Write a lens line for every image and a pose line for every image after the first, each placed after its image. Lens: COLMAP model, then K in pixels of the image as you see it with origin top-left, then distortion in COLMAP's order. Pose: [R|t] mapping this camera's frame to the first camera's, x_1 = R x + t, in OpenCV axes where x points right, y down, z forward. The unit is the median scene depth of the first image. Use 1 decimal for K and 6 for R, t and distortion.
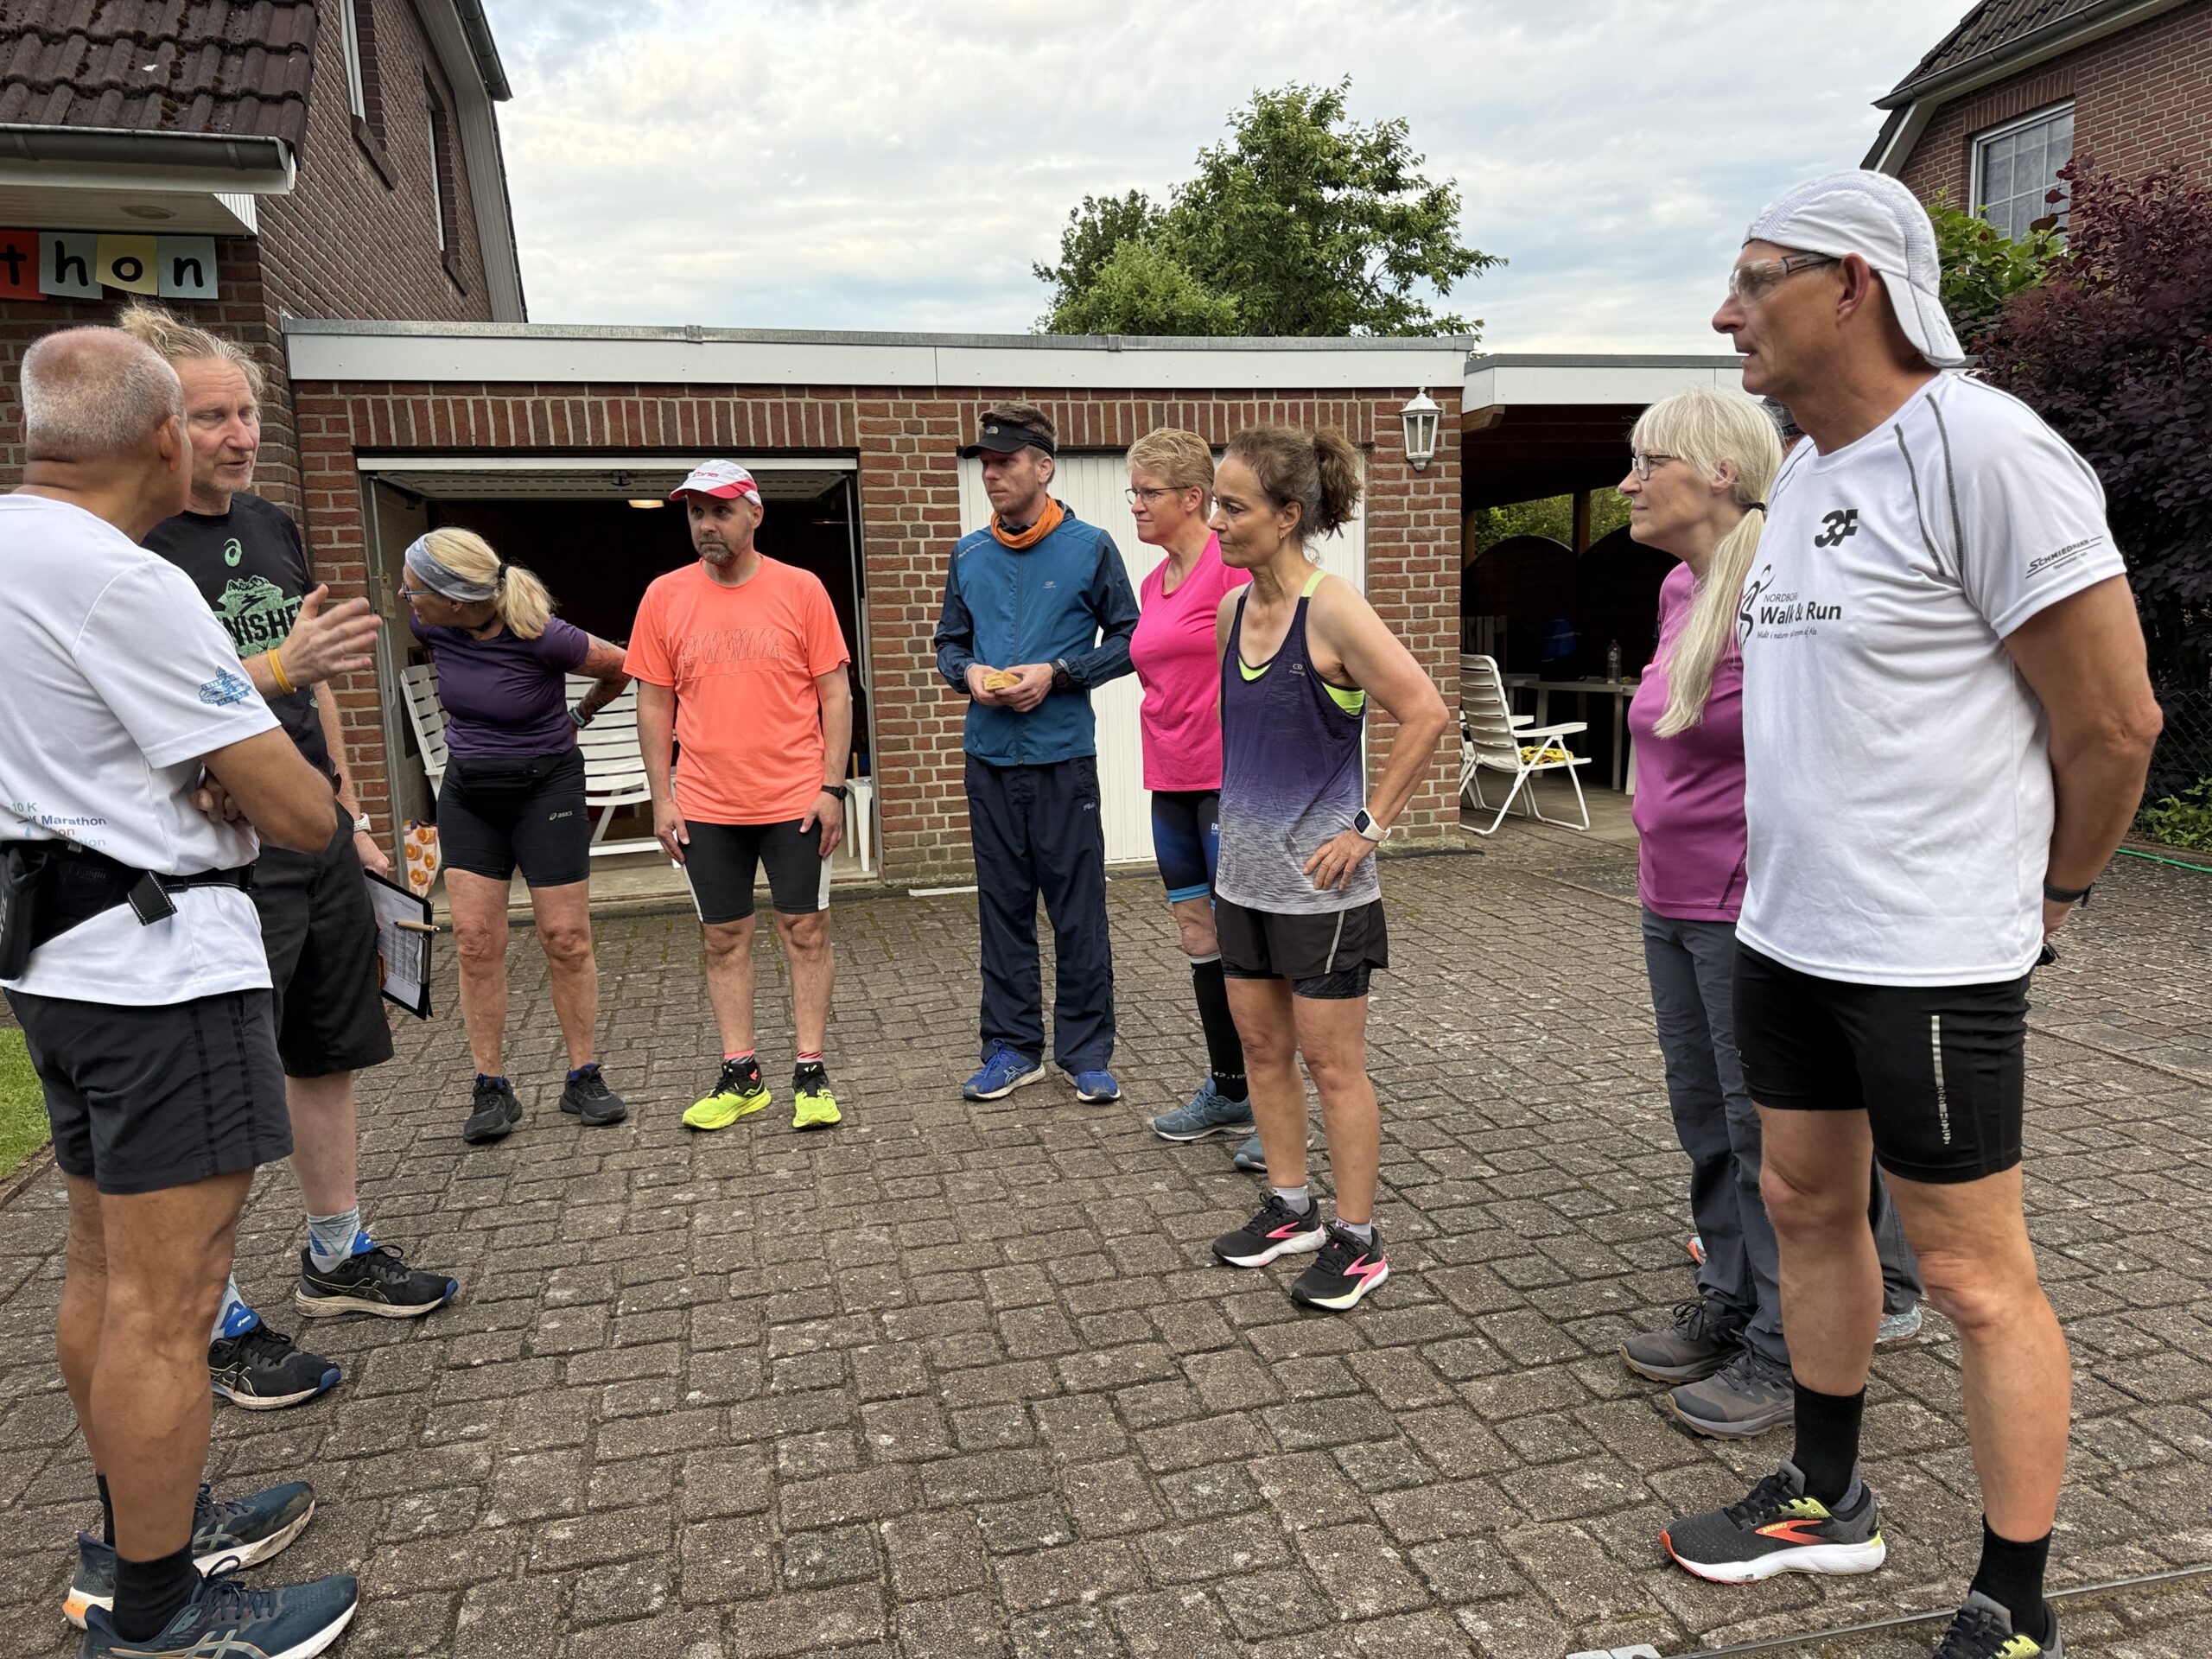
lens RADIAL K [[1519.8, 0, 1108.8], [0, 1519.8, 826.0], [0, 0, 1]] dist [0.105672, -0.101936]
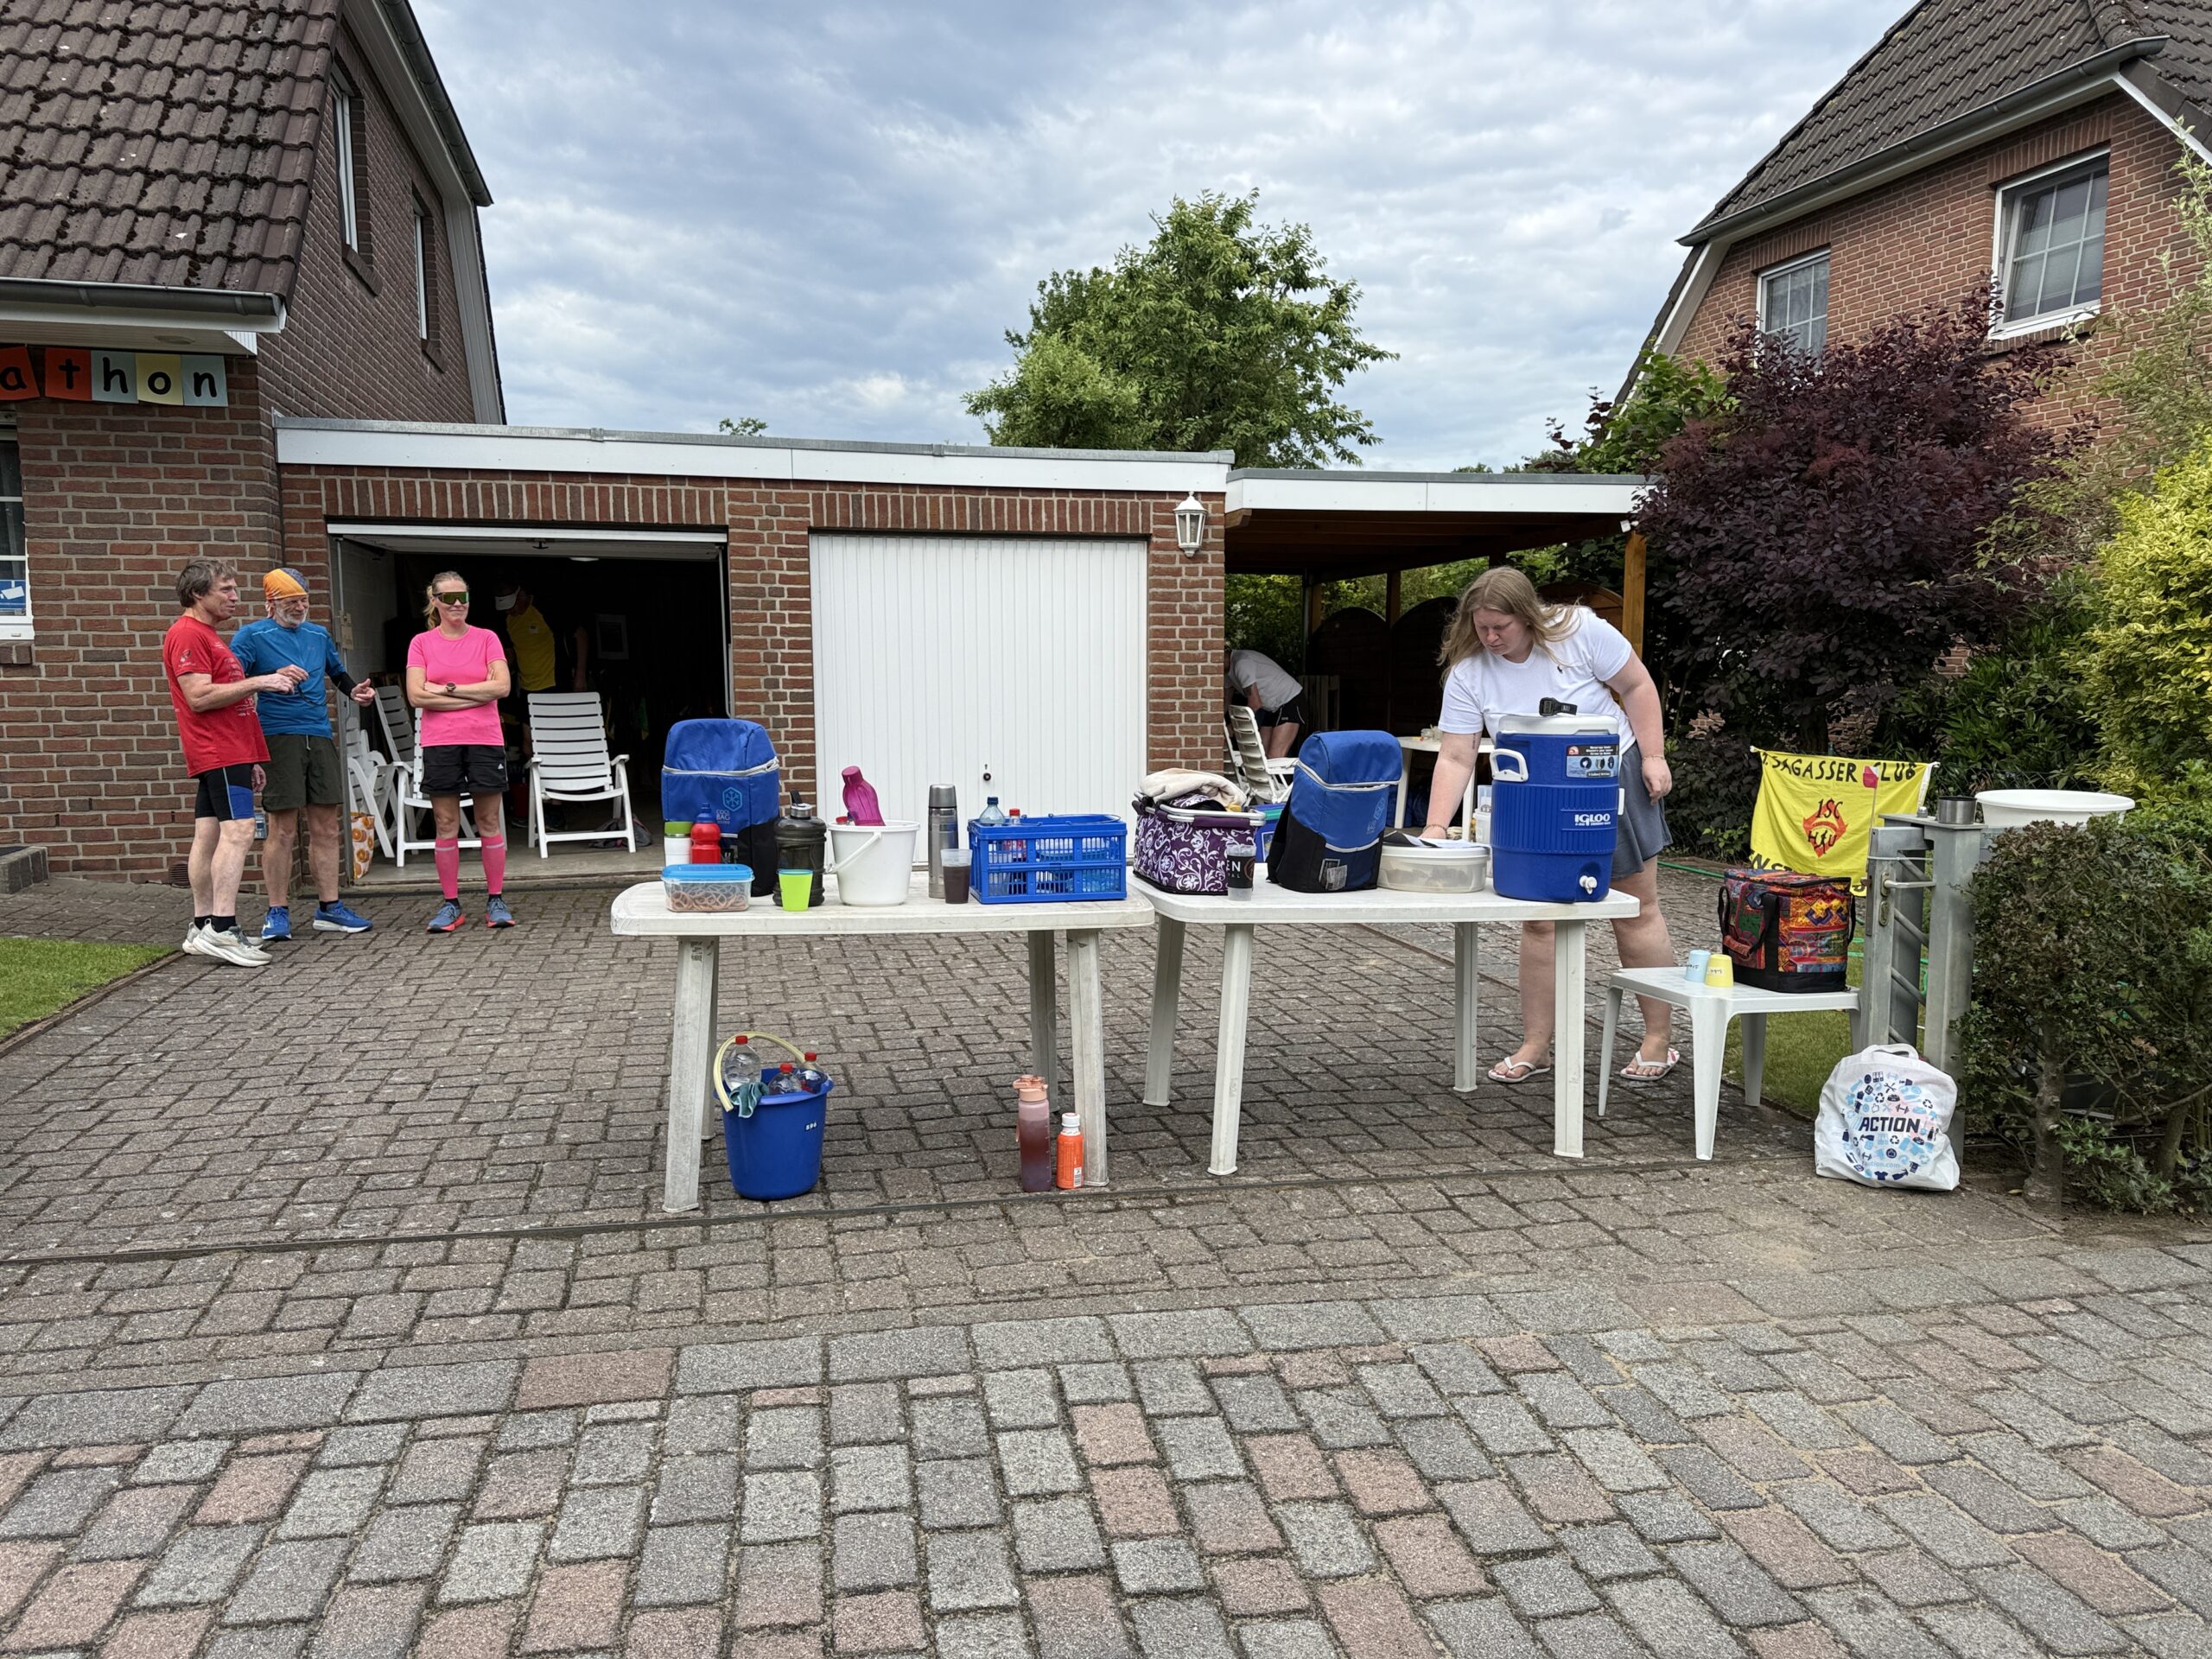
lens RADIAL K [[1535.8, 0, 1106.0], [0, 1535.8, 829.5], [0, 0, 1]] dist [0.135703, -0.150732]
pose [[0.999429, 0.032900, -0.007665, 0.164364], [-0.033096, 0.999086, -0.027062, 0.028020], [0.006767, 0.027301, 0.999604, -0.270012]]
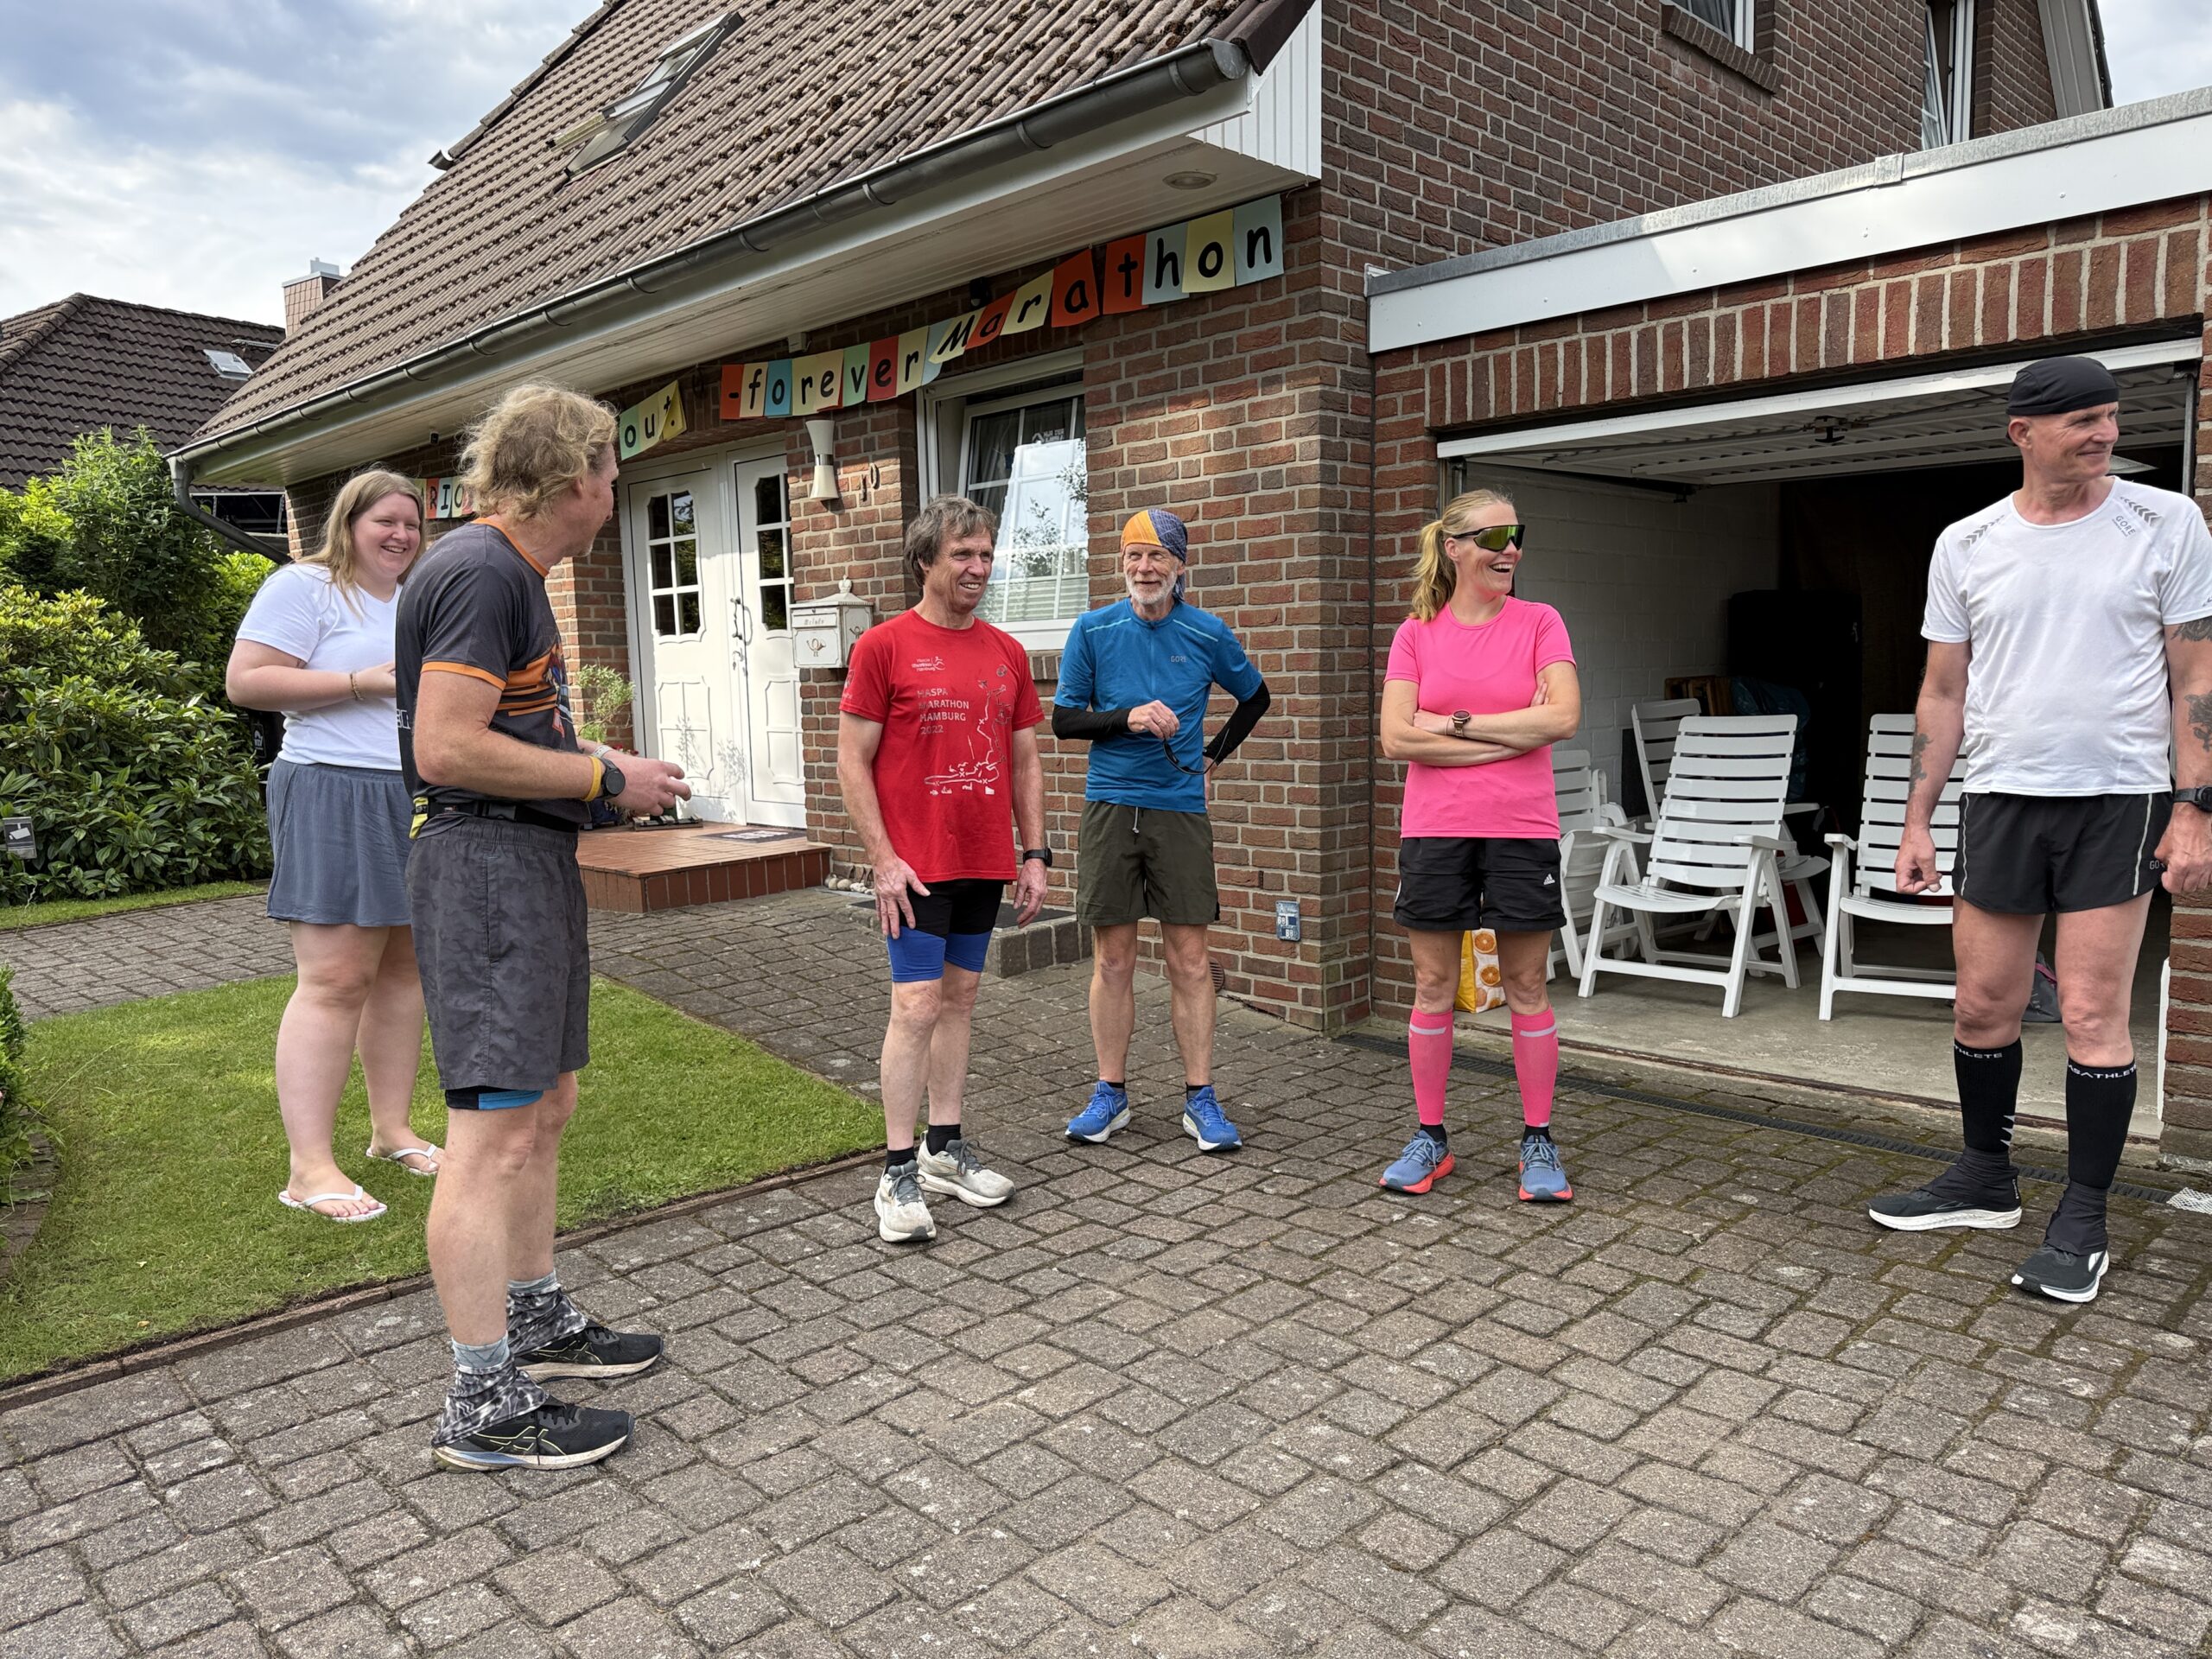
lens RADIAL K [[1574.9, 0, 1106.0], [0, 1574.9, 829.5], [0, 0, 1]] dist [0.046104, -0.047507]
pose [[0.488831, 0.114706, -0.864804, 0.133385], [-0.111138, 0.991429, 0.068680, -0.072213], [0.865270, 0.062540, 0.497390, 0.427375]]
